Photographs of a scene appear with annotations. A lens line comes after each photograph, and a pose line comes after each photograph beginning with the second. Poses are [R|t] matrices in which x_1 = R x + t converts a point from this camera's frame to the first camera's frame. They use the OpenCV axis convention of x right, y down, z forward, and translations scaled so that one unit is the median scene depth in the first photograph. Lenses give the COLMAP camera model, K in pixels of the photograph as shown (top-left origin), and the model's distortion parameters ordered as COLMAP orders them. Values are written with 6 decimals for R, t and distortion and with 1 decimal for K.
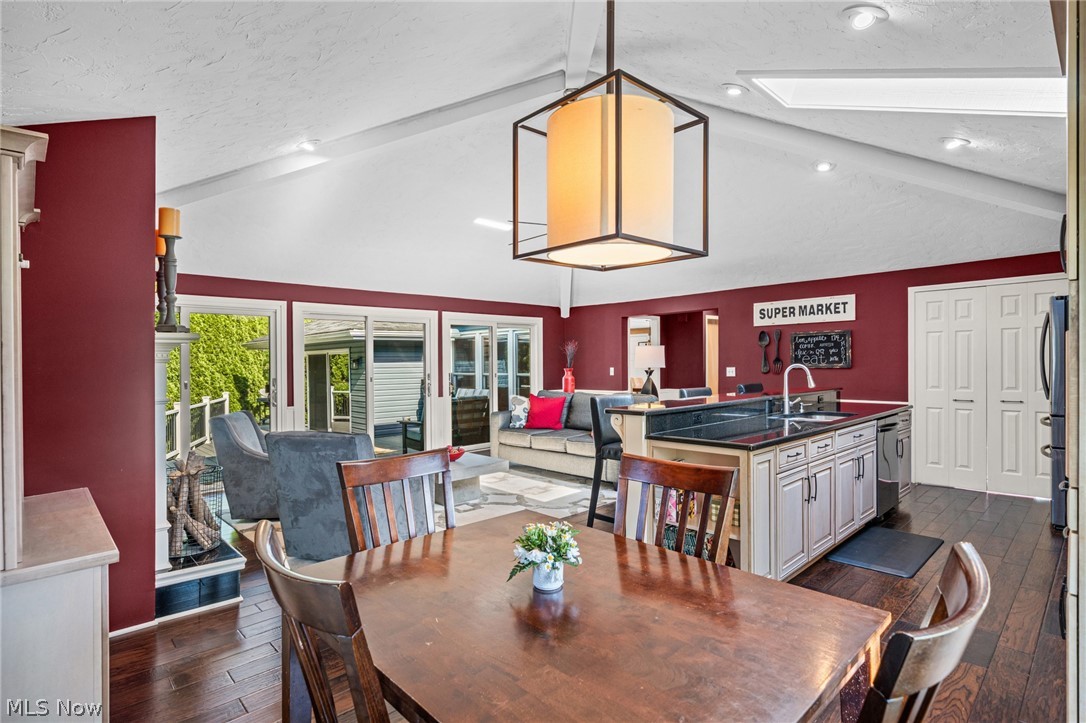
lens RADIAL K [[544.6, 0, 541.3], [0, 544.6, 360.6], [0, 0, 1]] dist [-0.018075, -0.000628]
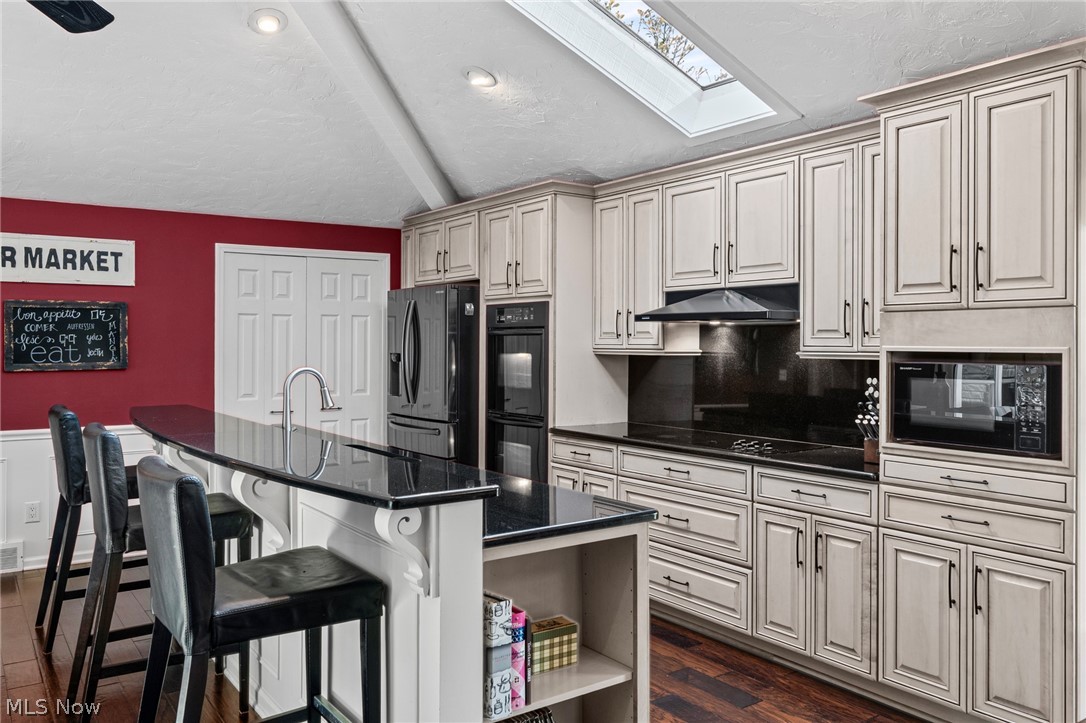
lens RADIAL K [[849.5, 0, 523.2], [0, 849.5, 321.8], [0, 0, 1]] dist [-0.002700, 0.007022]
pose [[0.153901, 0.036030, 0.987429, -0.227531], [-0.005684, 0.999351, -0.035579, -0.006092], [-0.988070, -0.000137, 0.154006, 0.414021]]
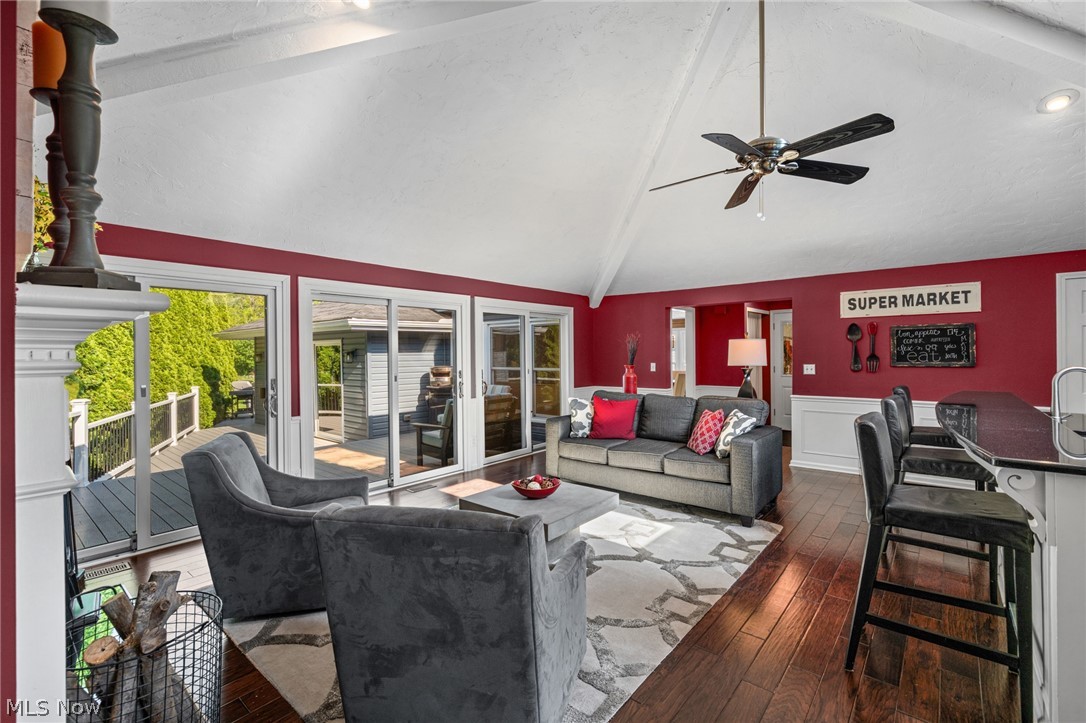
lens RADIAL K [[483.9, 0, 541.9], [0, 483.9, 355.9], [0, 0, 1]] dist [-0.005600, -0.001501]
pose [[0.994798, 0.004766, 0.101753, -0.178844], [-0.005592, 0.999954, 0.007834, -0.005473], [-0.101711, -0.008362, 0.994779, 0.281082]]
